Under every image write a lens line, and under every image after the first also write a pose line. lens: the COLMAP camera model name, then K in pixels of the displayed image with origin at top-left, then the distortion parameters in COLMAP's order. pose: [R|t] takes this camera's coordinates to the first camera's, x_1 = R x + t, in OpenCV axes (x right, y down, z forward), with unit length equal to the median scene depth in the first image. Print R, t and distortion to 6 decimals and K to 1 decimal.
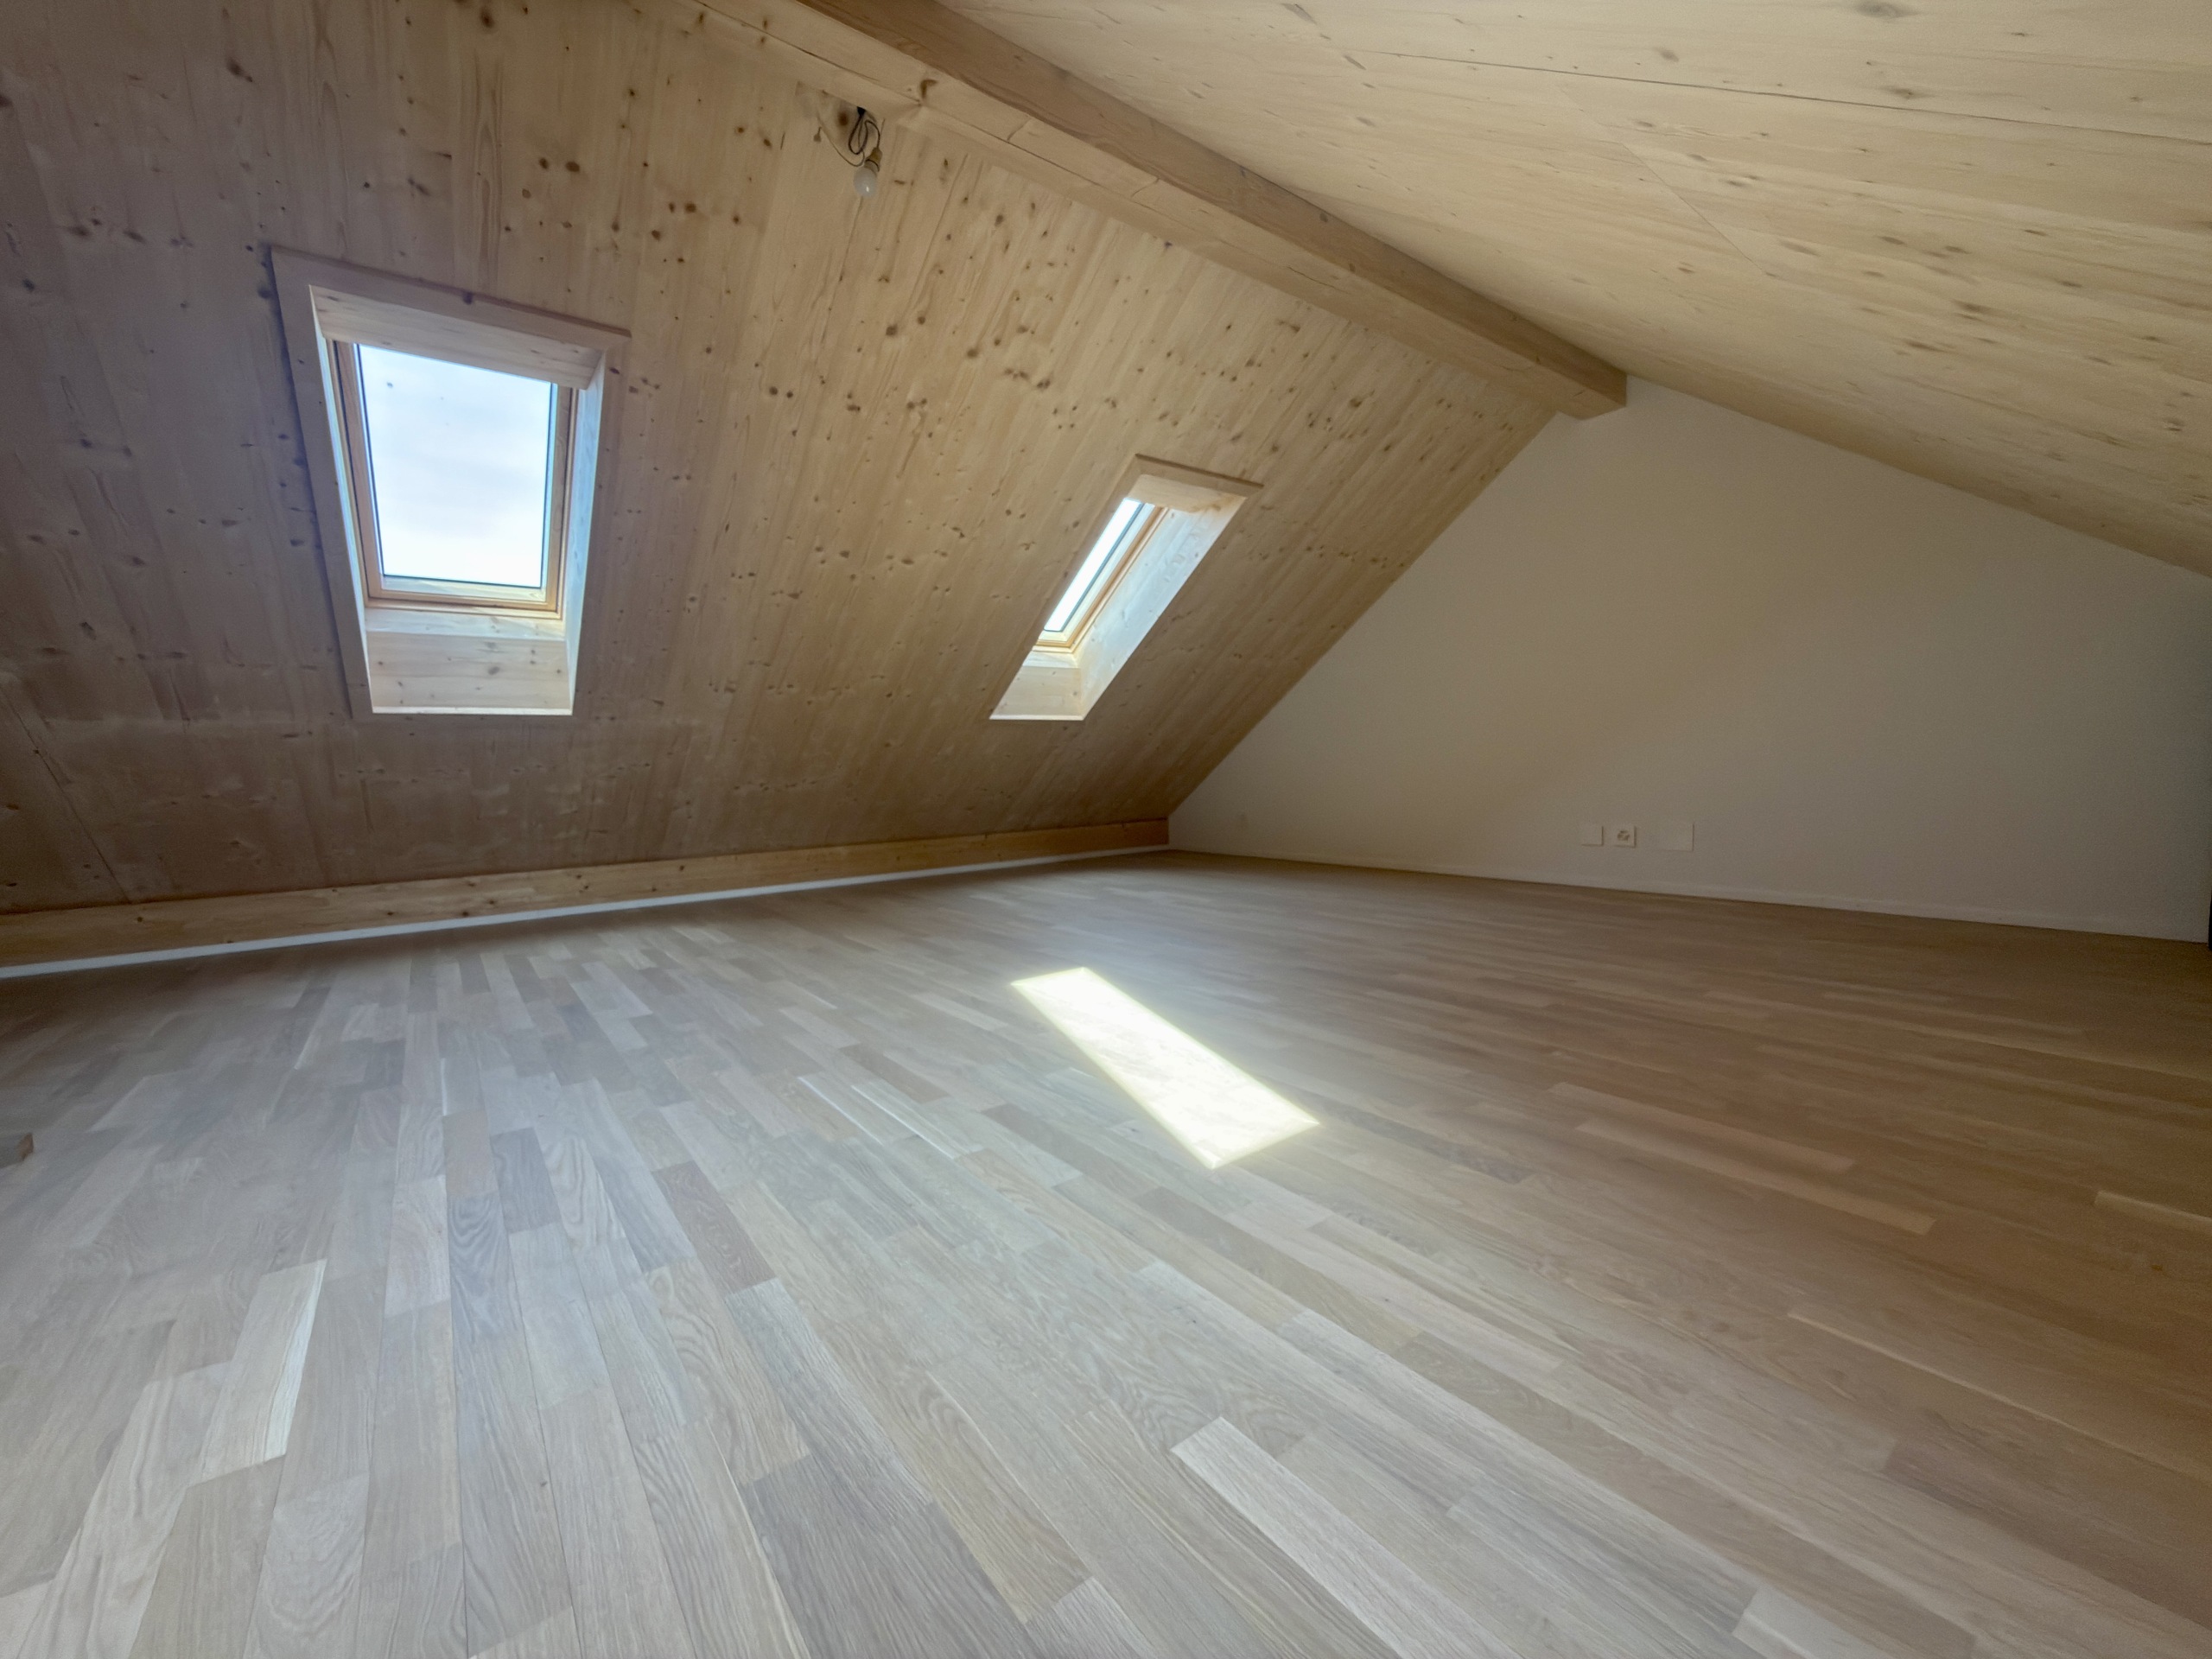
lens RADIAL K [[883.9, 0, 1108.2], [0, 883.9, 826.6], [0, 0, 1]] dist [0.000461, 0.000067]
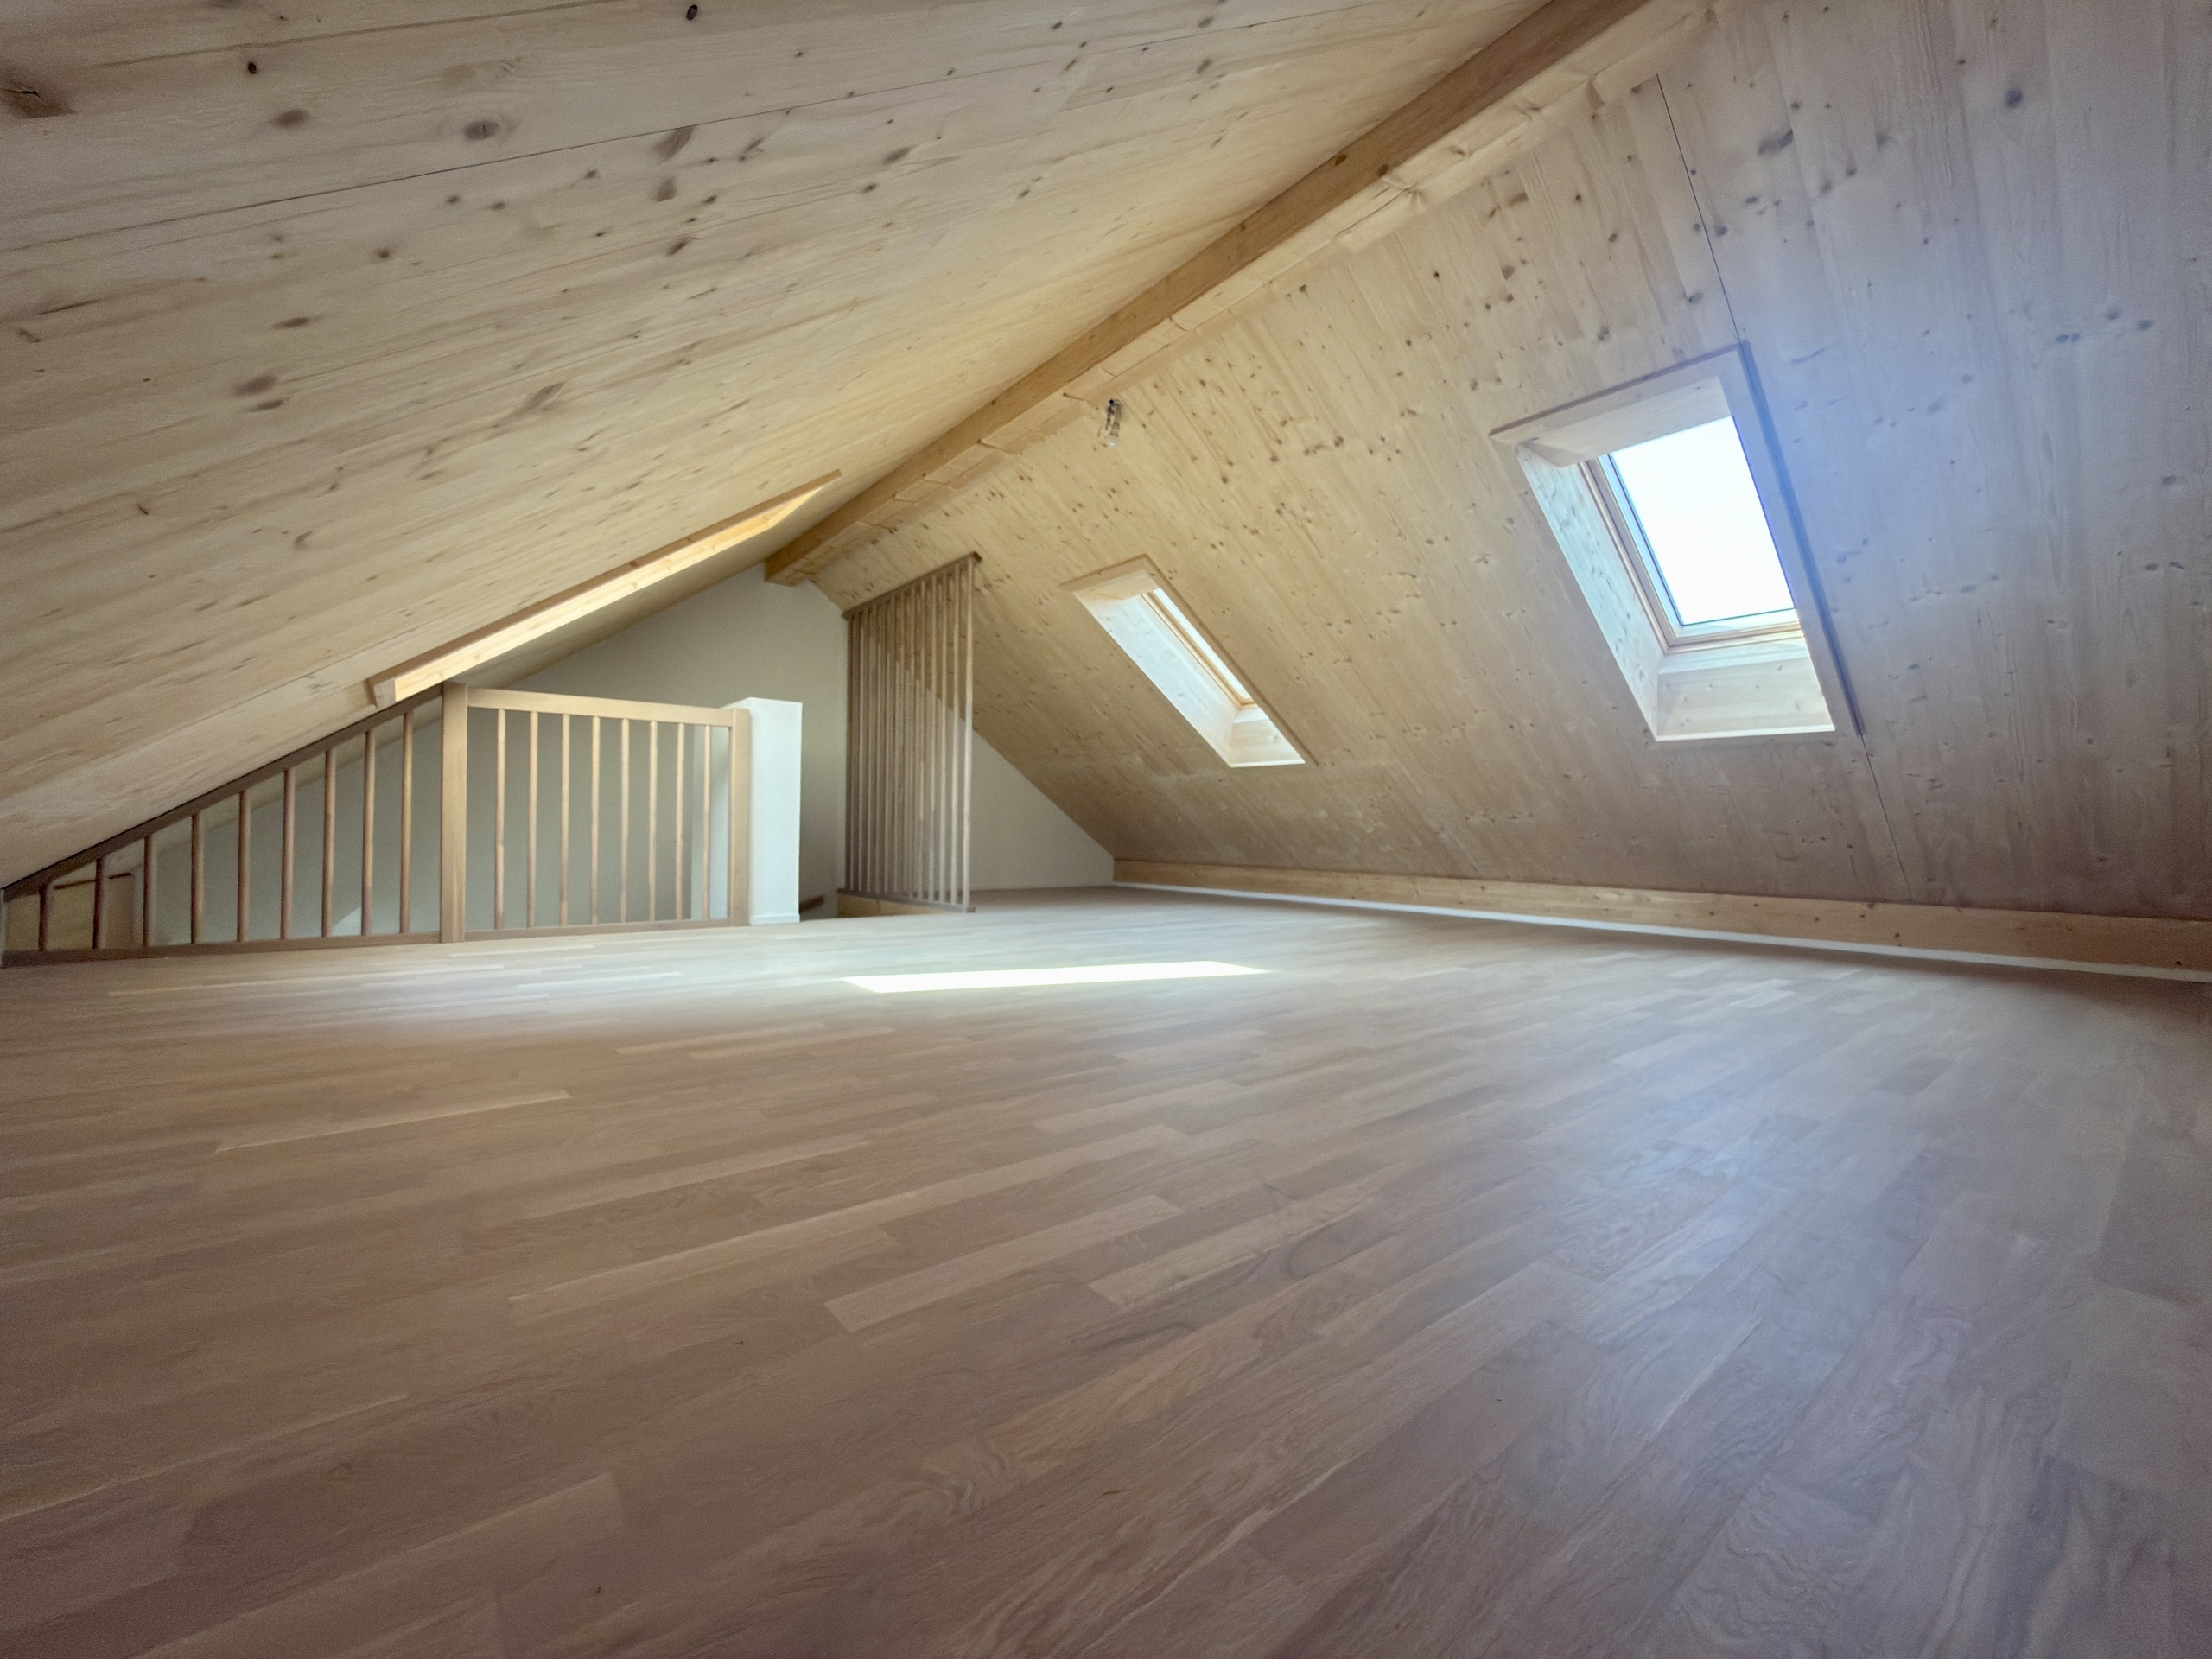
lens RADIAL K [[883.9, 0, 1108.2], [0, 883.9, 826.6], [0, 0, 1]] dist [0.000461, 0.000067]
pose [[0.024019, 0.025678, -0.999382, 0.973927], [-0.085512, 0.996059, 0.023537, -0.027014], [0.996048, 0.084894, 0.026120, 0.693020]]
